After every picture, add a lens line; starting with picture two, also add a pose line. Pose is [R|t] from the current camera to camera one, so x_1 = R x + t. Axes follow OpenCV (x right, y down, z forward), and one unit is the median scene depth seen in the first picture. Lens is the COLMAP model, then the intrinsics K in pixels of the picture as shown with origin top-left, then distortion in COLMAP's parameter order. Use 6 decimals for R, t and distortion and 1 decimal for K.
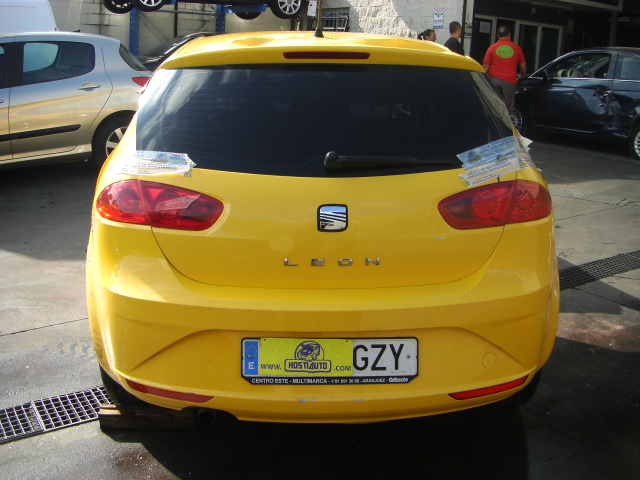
lens RADIAL K [[720.8, 0, 316.8], [0, 720.8, 212.4], [0, 0, 1]] dist [-0.205381, 0.204249]
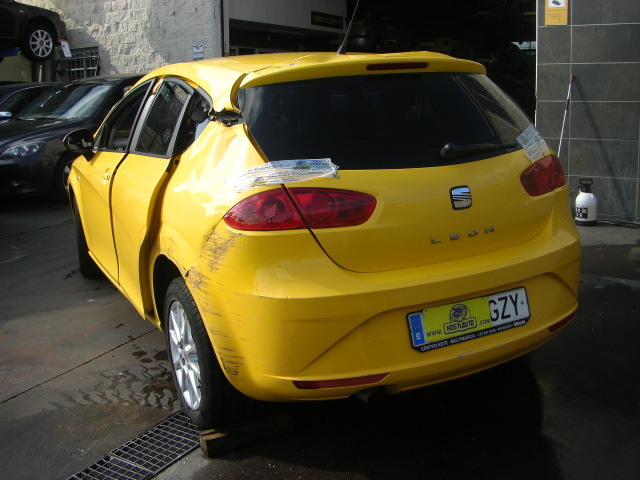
lens RADIAL K [[720.8, 0, 316.8], [0, 720.8, 212.4], [0, 0, 1]] dist [-0.205381, 0.204249]
pose [[0.905938, -0.131570, 0.402450, -0.661248], [0.151211, 0.988351, -0.017271, 0.015824], [-0.395489, 0.076502, 0.915279, 0.012375]]
